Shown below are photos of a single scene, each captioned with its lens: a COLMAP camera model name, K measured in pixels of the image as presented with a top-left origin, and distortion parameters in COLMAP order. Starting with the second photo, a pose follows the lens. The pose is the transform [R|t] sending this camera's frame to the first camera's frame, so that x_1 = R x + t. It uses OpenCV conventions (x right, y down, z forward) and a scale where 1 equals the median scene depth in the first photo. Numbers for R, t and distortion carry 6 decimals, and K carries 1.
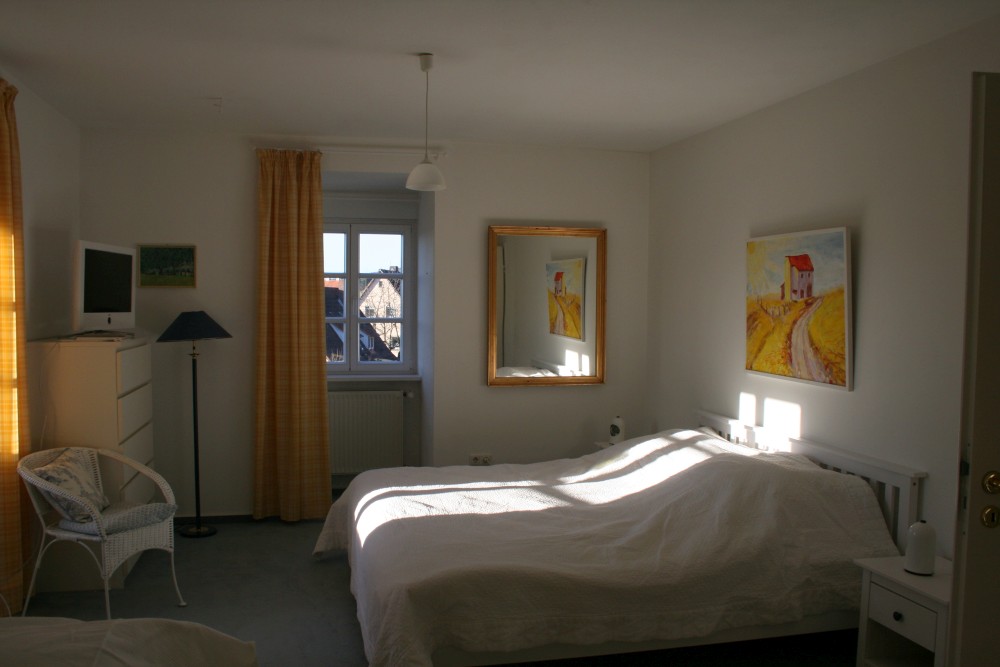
lens RADIAL K [[839.0, 0, 468.6], [0, 839.0, 336.8], [0, 0, 1]] dist [-0.133450, 0.119143]
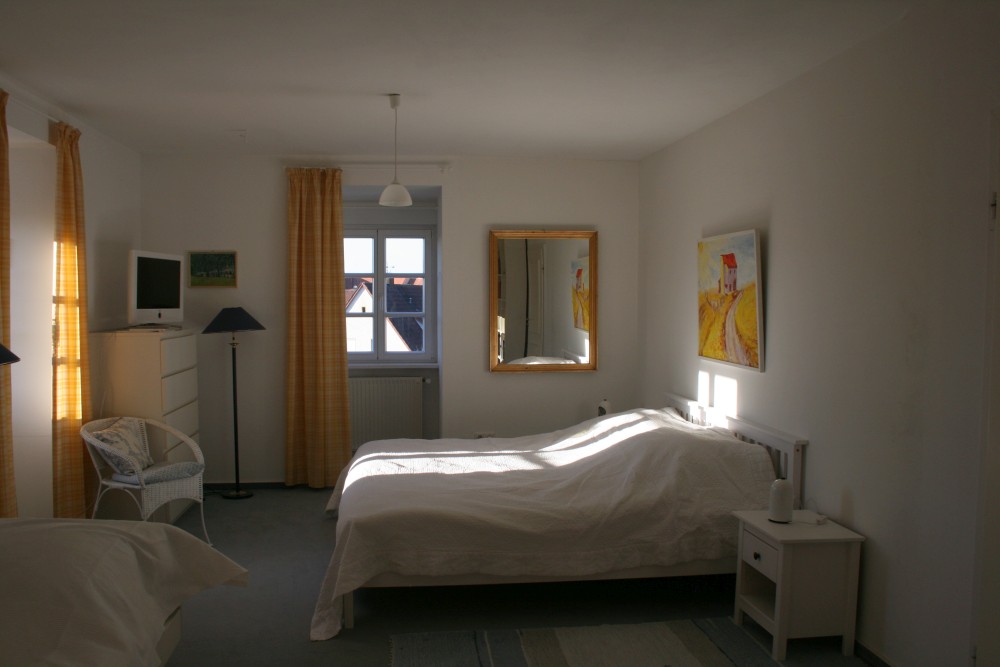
lens RADIAL K [[839.0, 0, 464.1], [0, 839.0, 333.3], [0, 0, 1]] dist [-0.133450, 0.119143]
pose [[0.993412, -0.002833, -0.114564, 0.153464], [0.002719, 0.999996, -0.001150, 0.009866], [0.114567, 0.000831, 0.993415, -0.163597]]
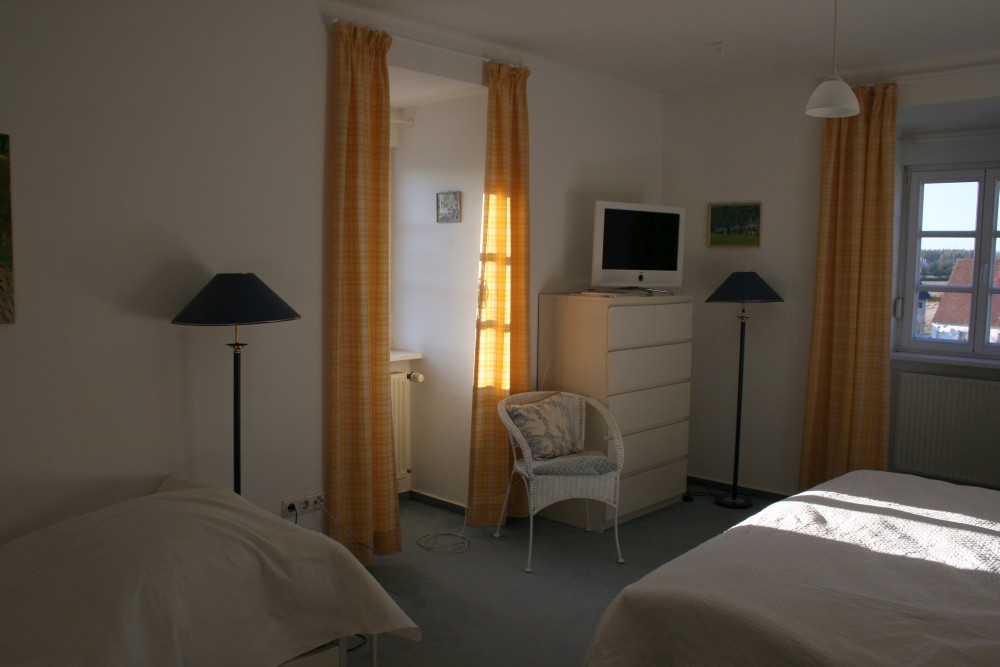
lens RADIAL K [[839.0, 0, 504.5], [0, 839.0, 335.5], [0, 0, 1]] dist [-0.133450, 0.119143]
pose [[0.588231, 0.078423, -0.804882, 0.325862], [-0.045794, 0.996920, 0.063666, -0.006987], [0.807396, -0.000592, 0.590010, 0.252505]]
